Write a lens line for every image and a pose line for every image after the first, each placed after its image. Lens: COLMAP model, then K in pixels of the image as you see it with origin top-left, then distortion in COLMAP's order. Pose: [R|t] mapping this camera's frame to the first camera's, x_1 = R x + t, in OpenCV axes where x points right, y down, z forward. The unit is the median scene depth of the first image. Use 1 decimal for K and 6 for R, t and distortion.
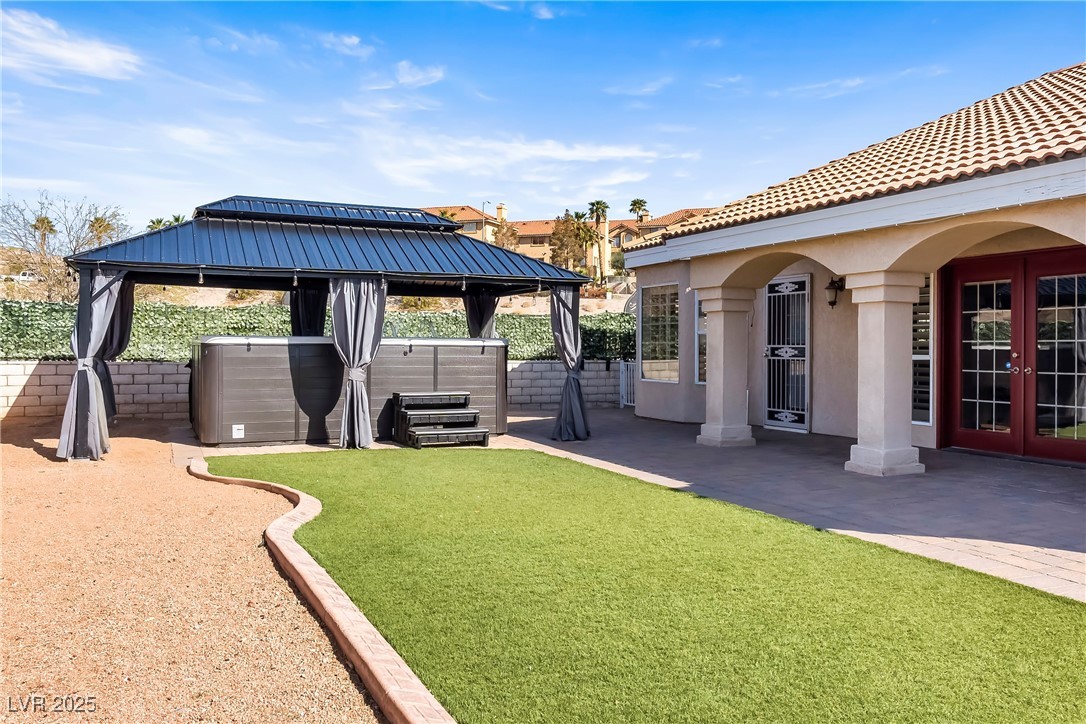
lens RADIAL K [[921.5, 0, 541.0], [0, 921.5, 356.3], [0, 0, 1]] dist [0.006727, -0.005344]
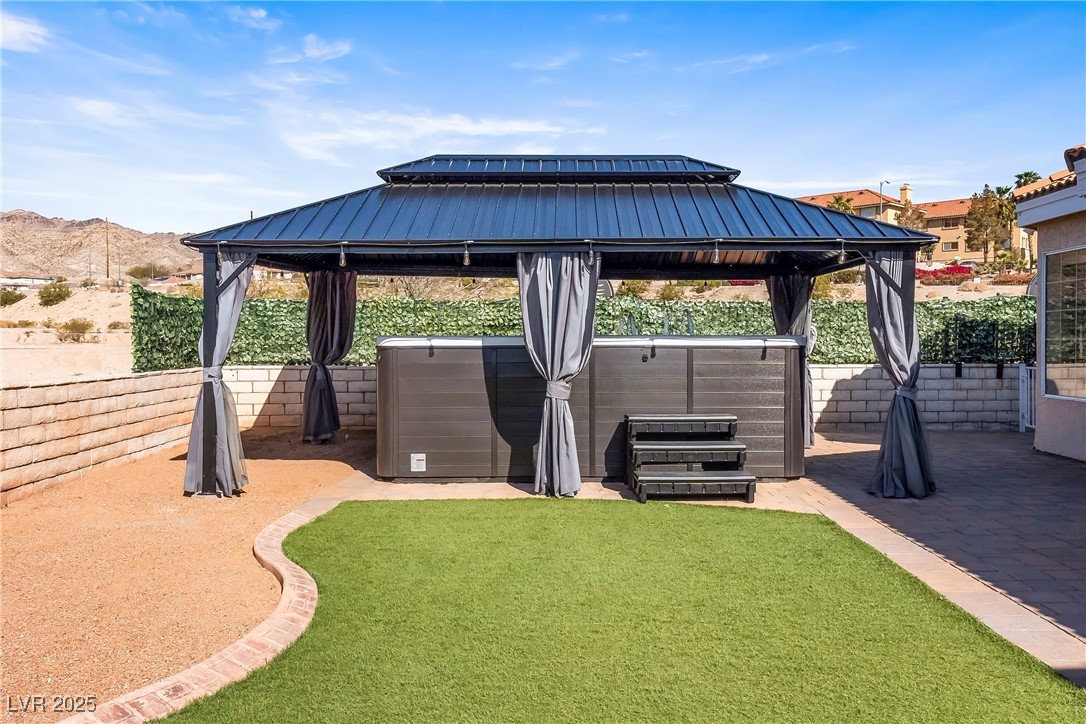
lens RADIAL K [[921.5, 0, 542.5], [0, 921.5, 364.1], [0, 0, 1]] dist [0.006727, -0.005344]
pose [[0.911013, 0.002404, -0.412371, 0.069966], [0.002584, 0.999930, 0.011539, -0.007132], [0.412370, -0.011578, 0.910943, 0.329524]]
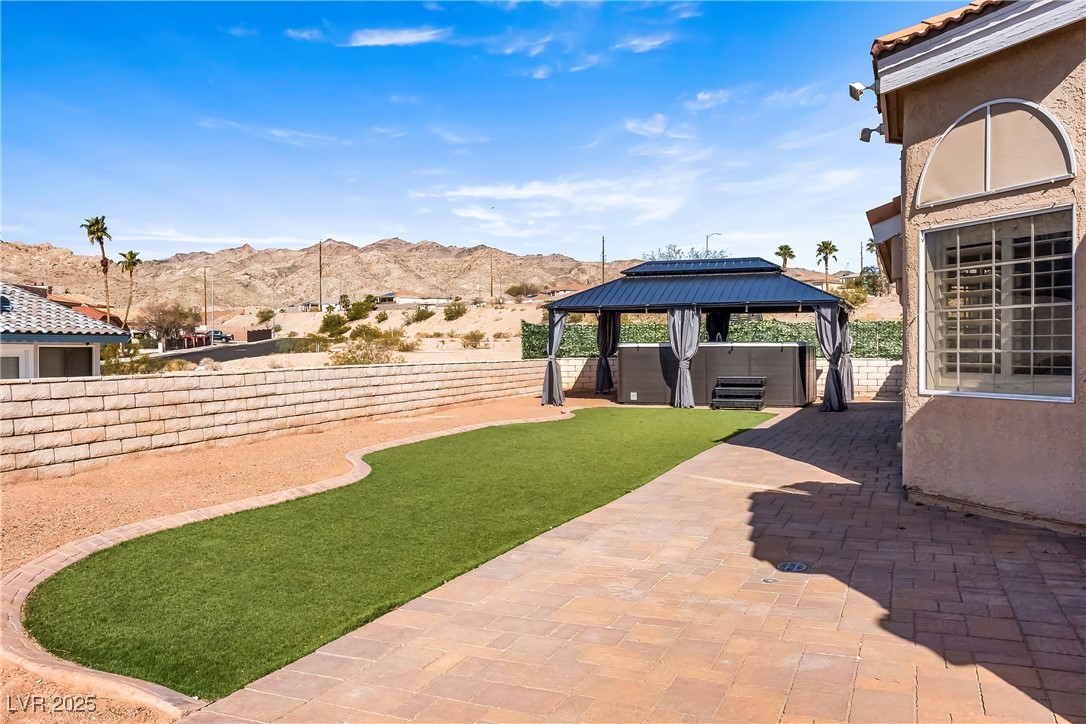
lens RADIAL K [[853.9, 0, 542.8], [0, 853.9, 361.5], [0, 0, 1]] dist [0.005386, 0.003032]
pose [[0.694313, 0.001799, -0.719670, 0.687276], [0.000065, 0.999997, 0.002563, 0.009188], [0.719673, -0.001826, 0.694311, -0.256081]]
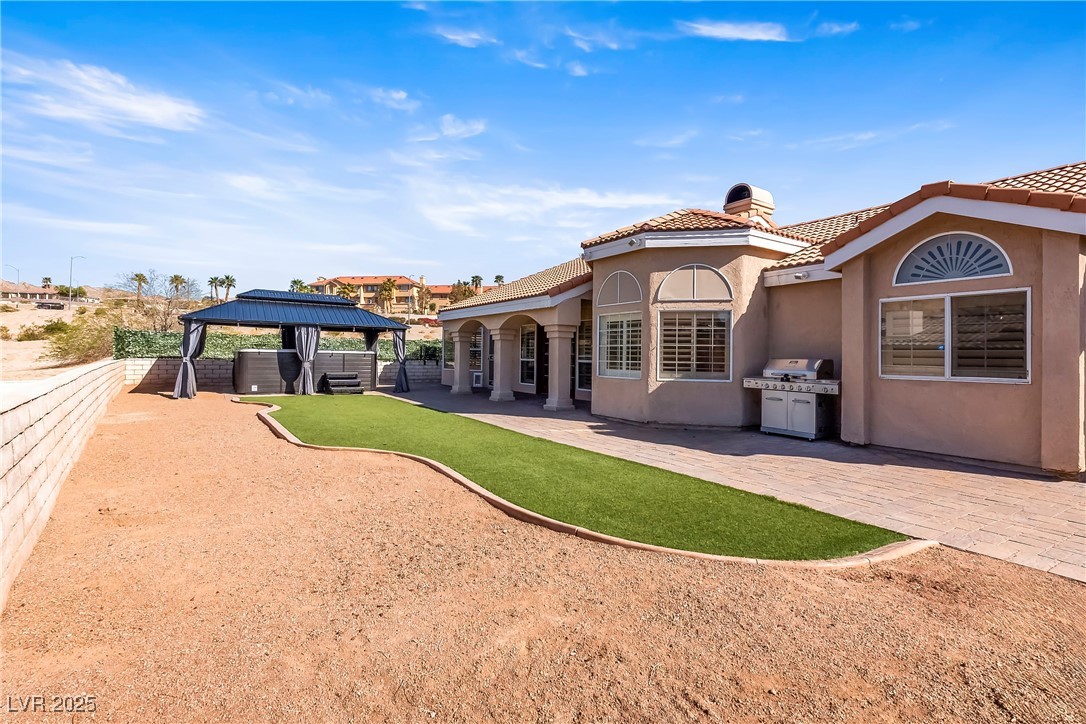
lens RADIAL K [[514.7, 0, 542.5], [0, 514.7, 357.2], [0, 0, 1]] dist [-0.000386, 0.000445]
pose [[0.984513, 0.008862, 0.175086, 0.163545], [-0.007730, 0.999945, -0.007148, 0.003570], [-0.175140, 0.005684, 0.984527, -0.422413]]
